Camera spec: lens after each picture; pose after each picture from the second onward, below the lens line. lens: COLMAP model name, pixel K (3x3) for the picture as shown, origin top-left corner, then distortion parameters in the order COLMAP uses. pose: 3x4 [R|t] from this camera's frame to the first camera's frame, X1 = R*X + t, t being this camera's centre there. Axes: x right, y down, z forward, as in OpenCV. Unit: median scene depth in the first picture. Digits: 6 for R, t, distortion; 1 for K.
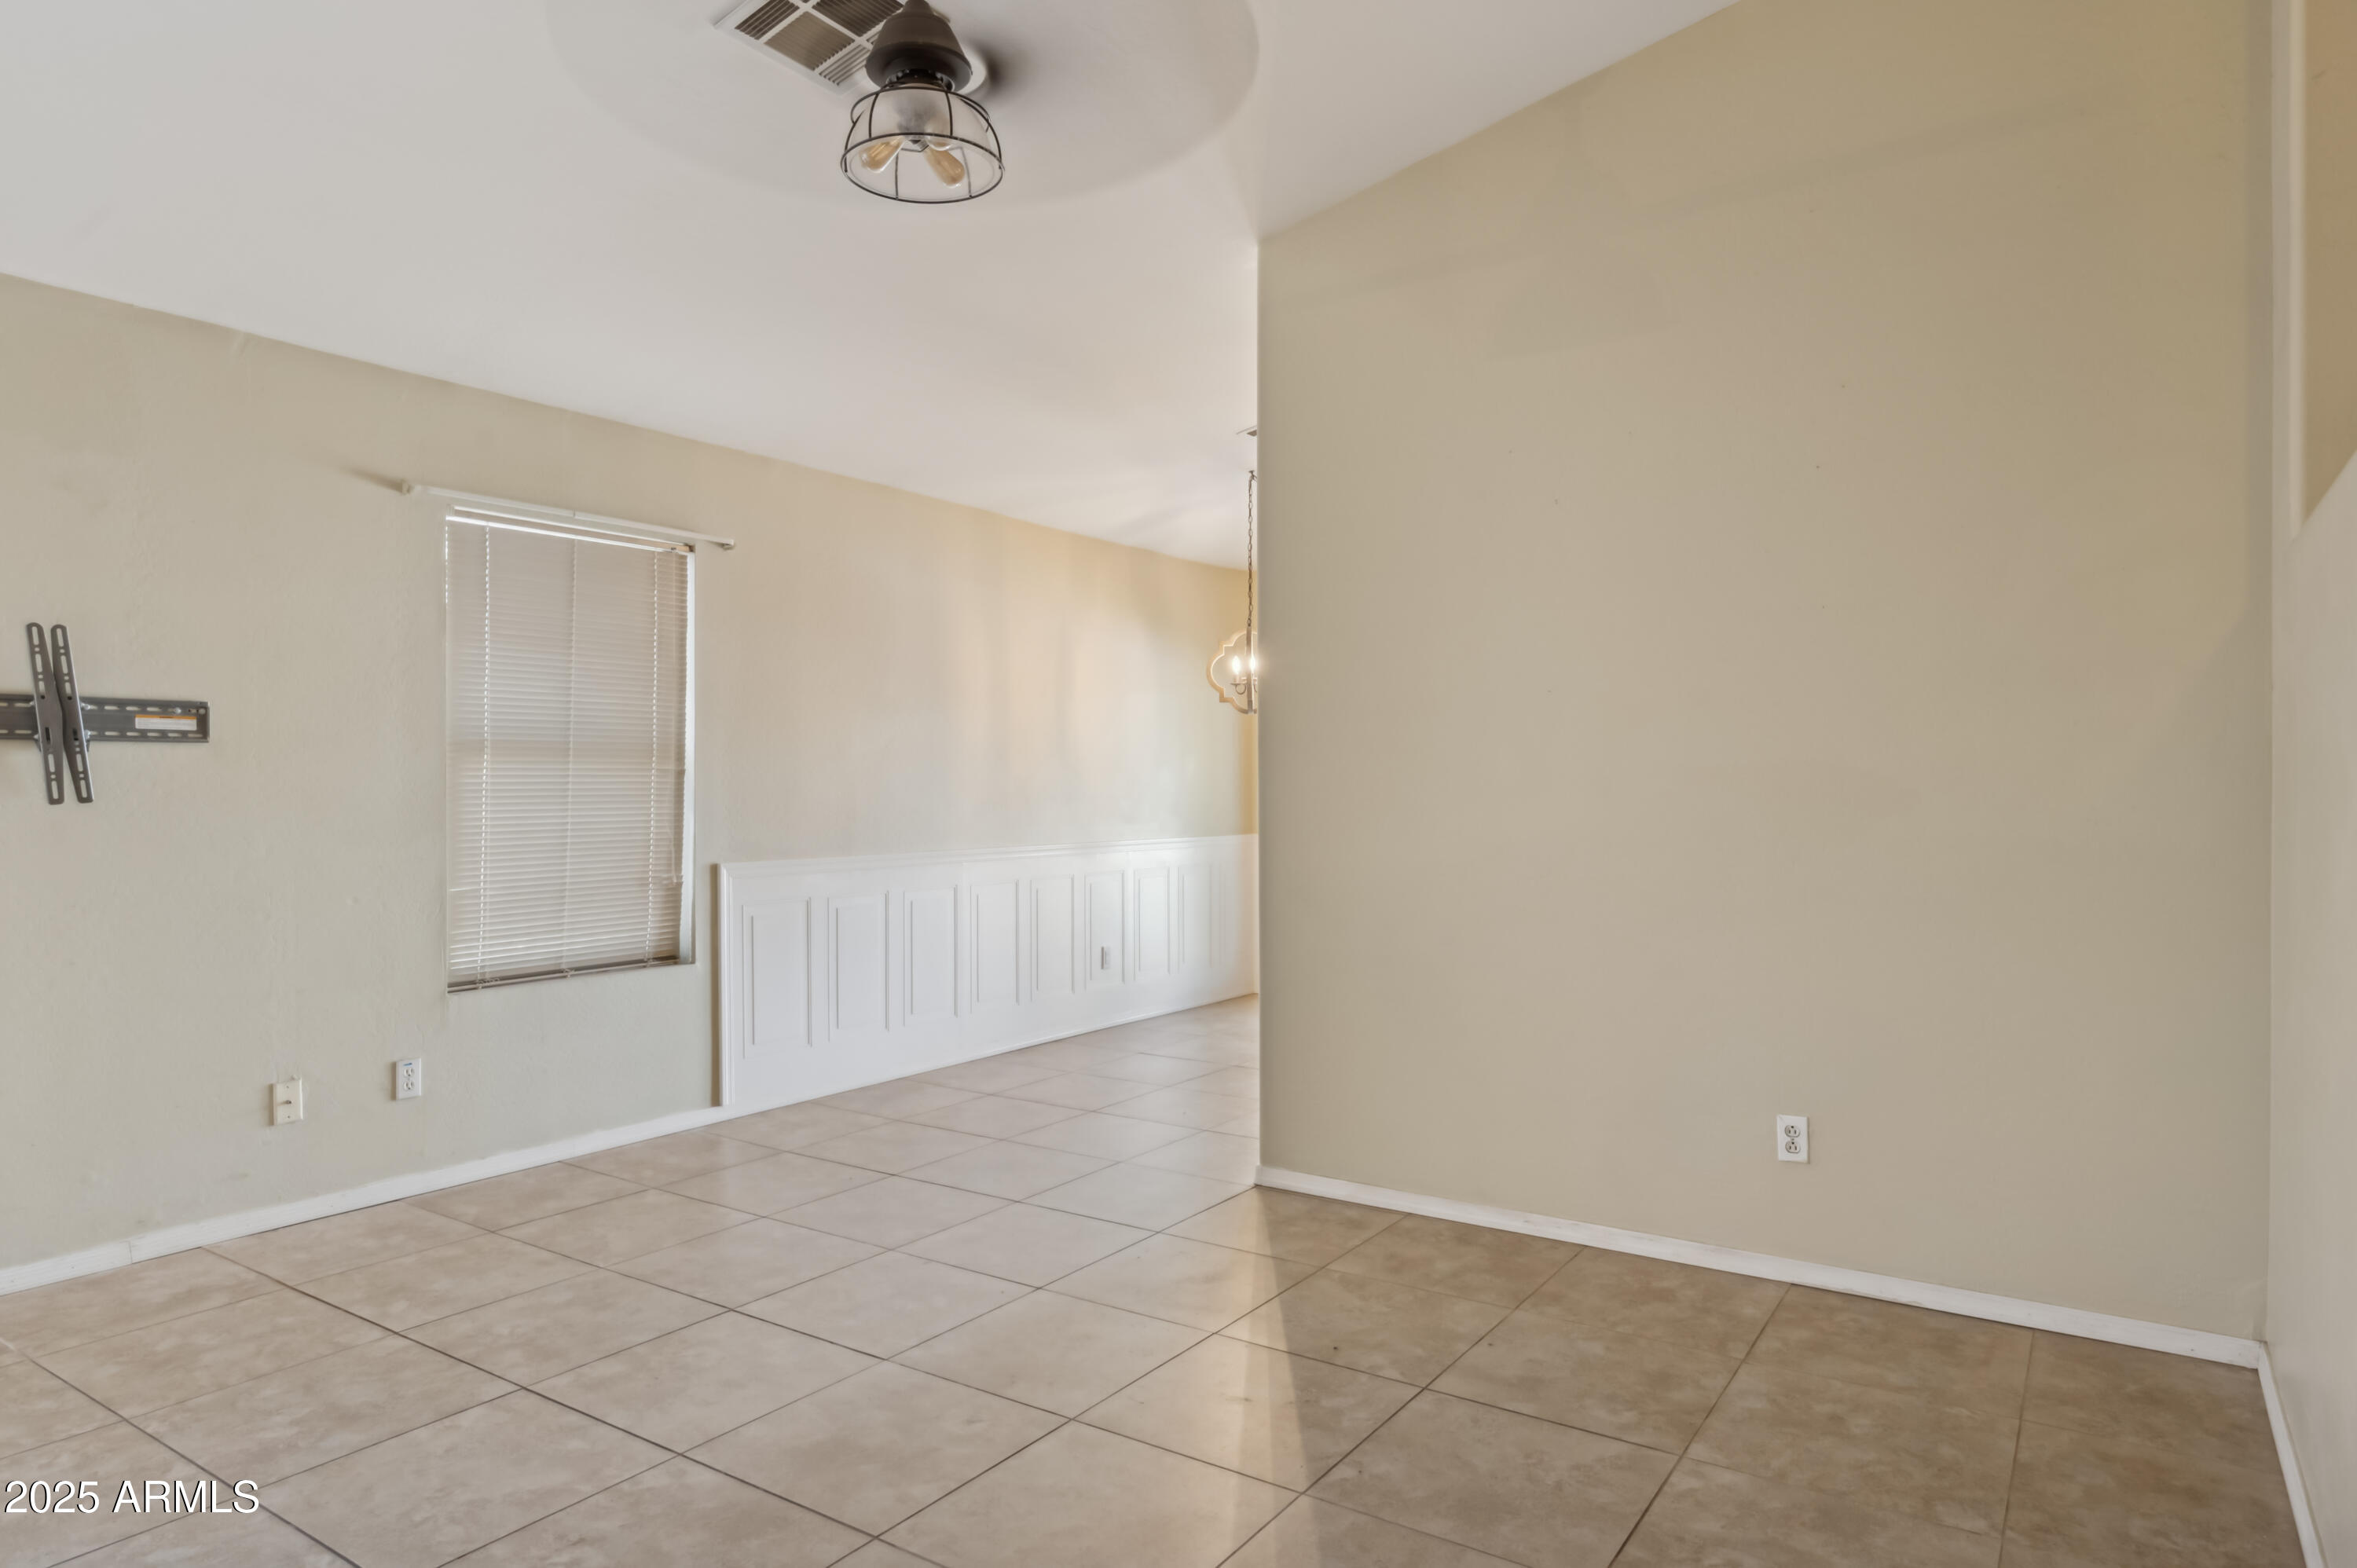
lens RADIAL K [[1392.1, 0, 1186.2], [0, 1392.1, 784.2], [0, 0, 1]] dist [-0.001676, -0.000568]
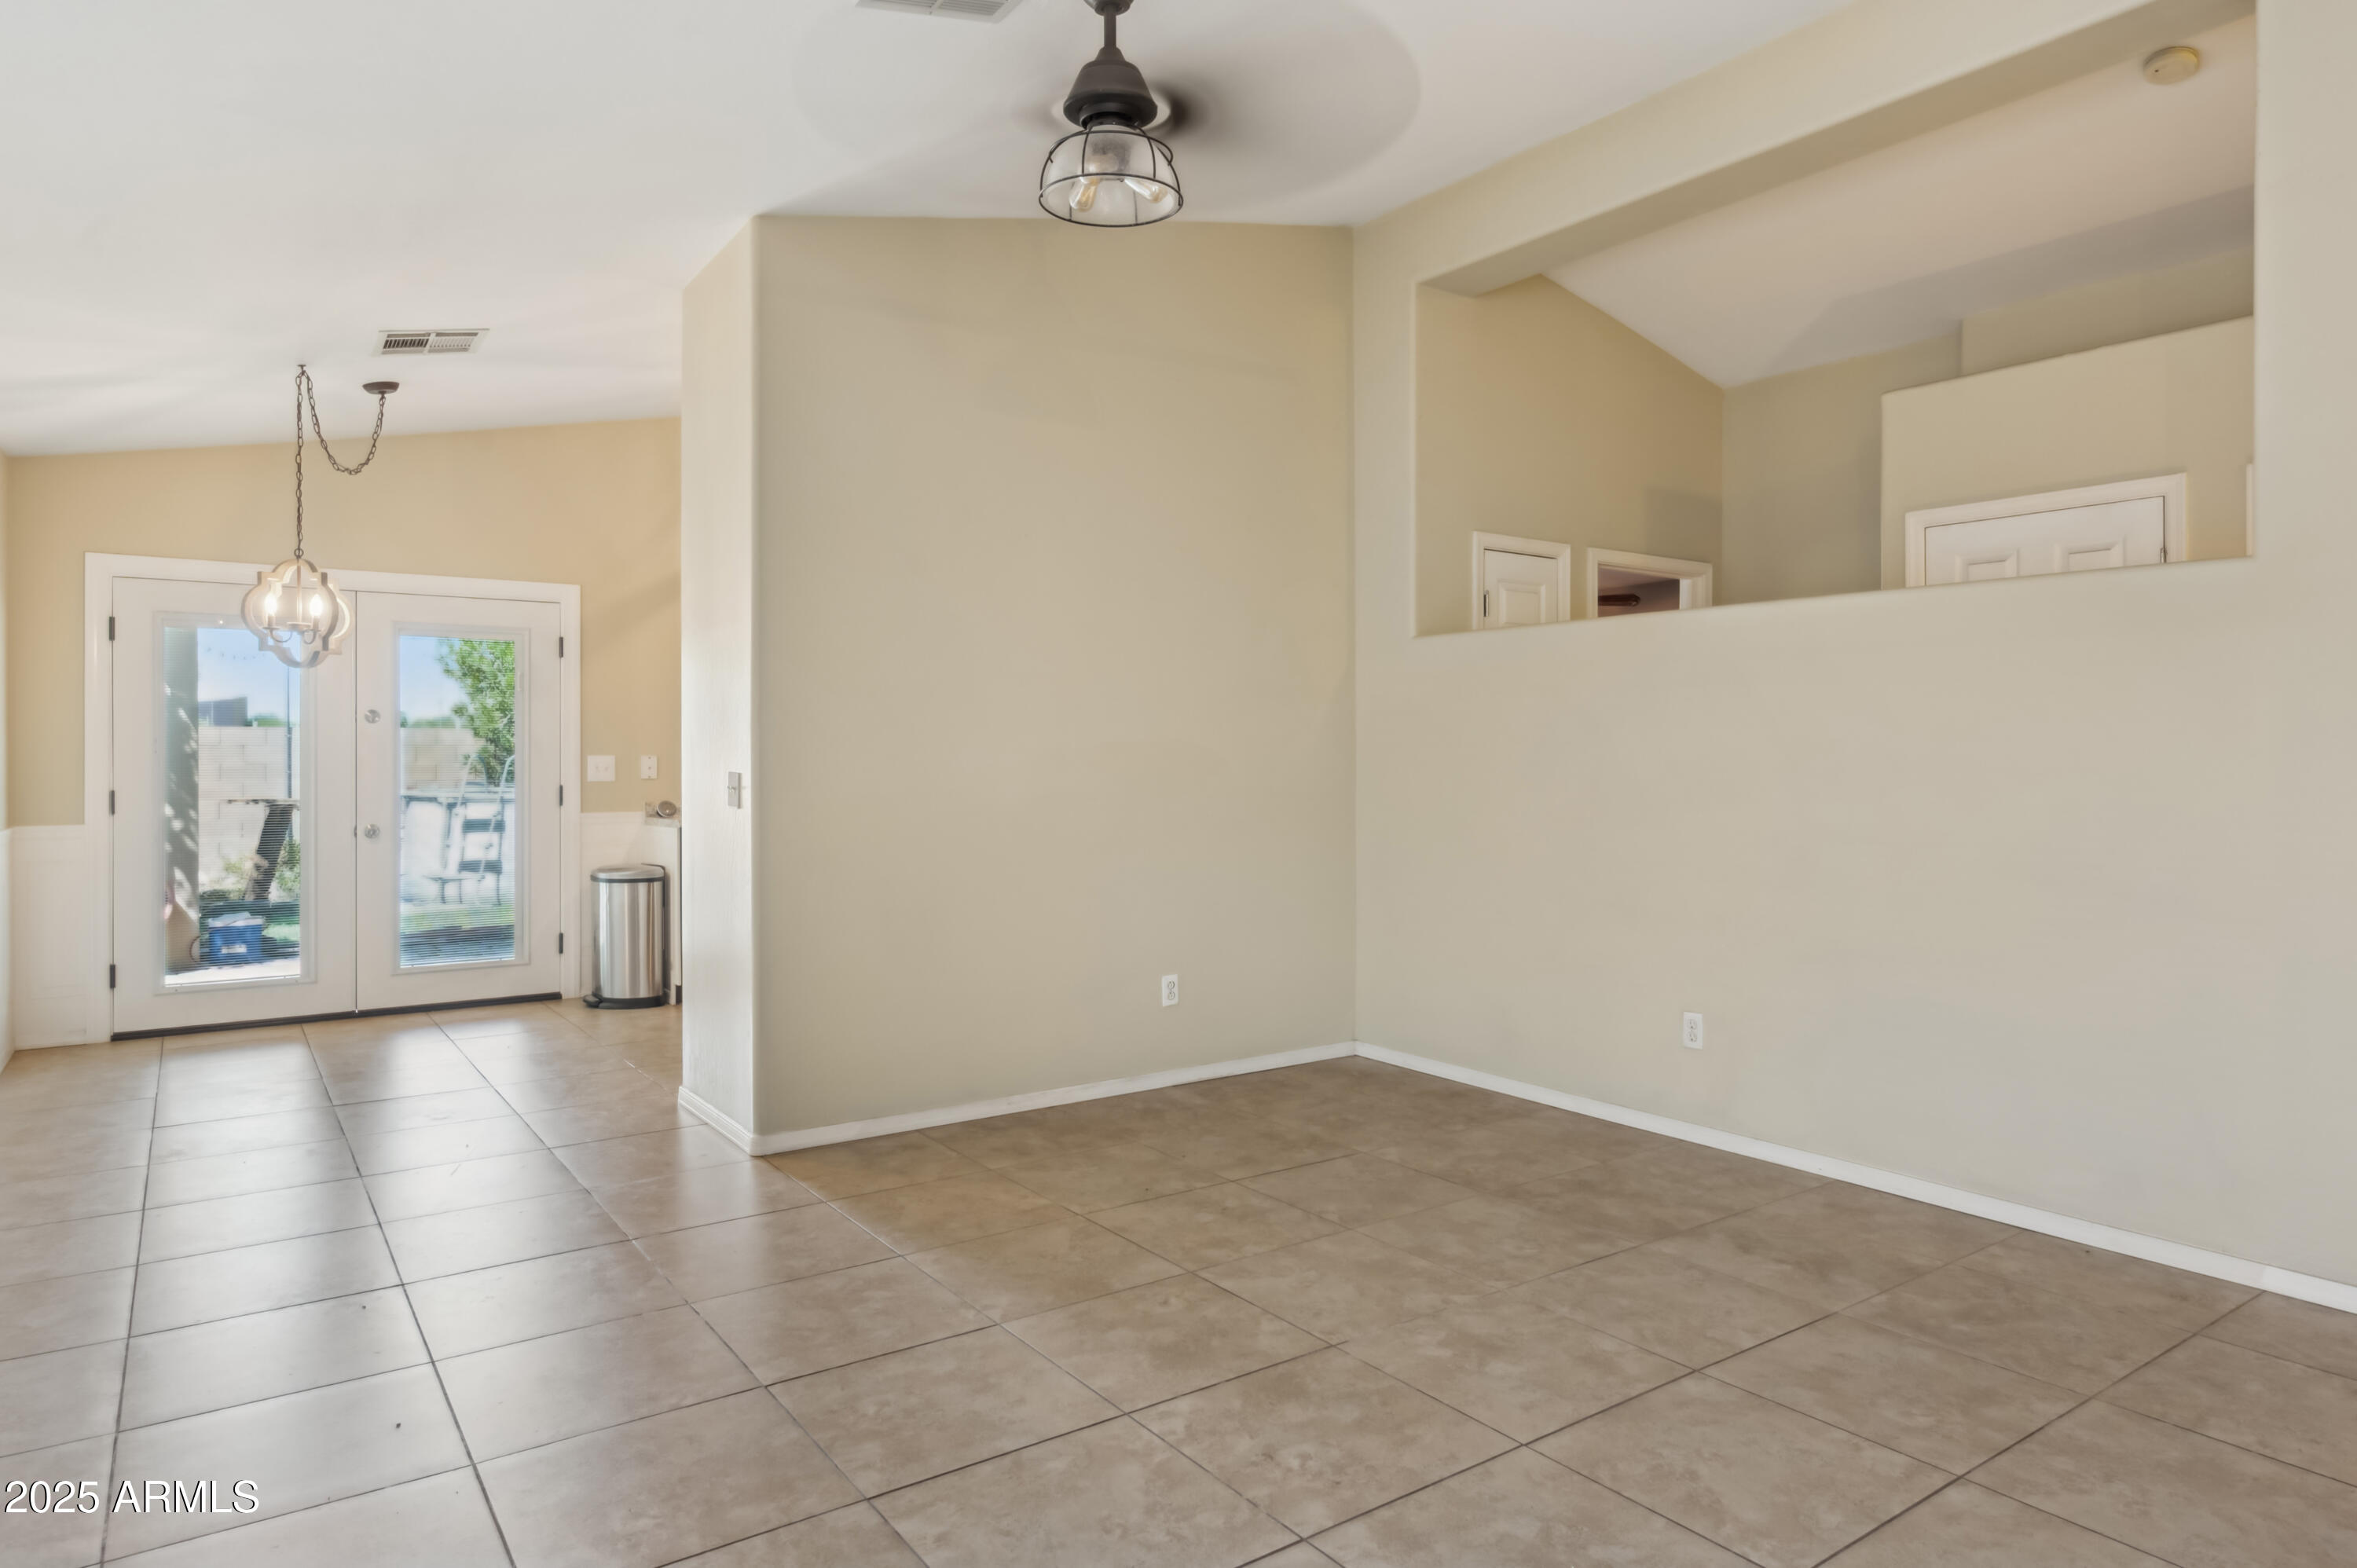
lens RADIAL K [[1392.1, 0, 1185.4], [0, 1392.1, 771.1], [0, 0, 1]] dist [-0.001676, -0.000568]
pose [[0.362975, -0.012611, 0.931713, -1.140789], [0.005238, 0.999920, 0.011494, 0.001348], [-0.931784, 0.000709, 0.363012, 0.523696]]
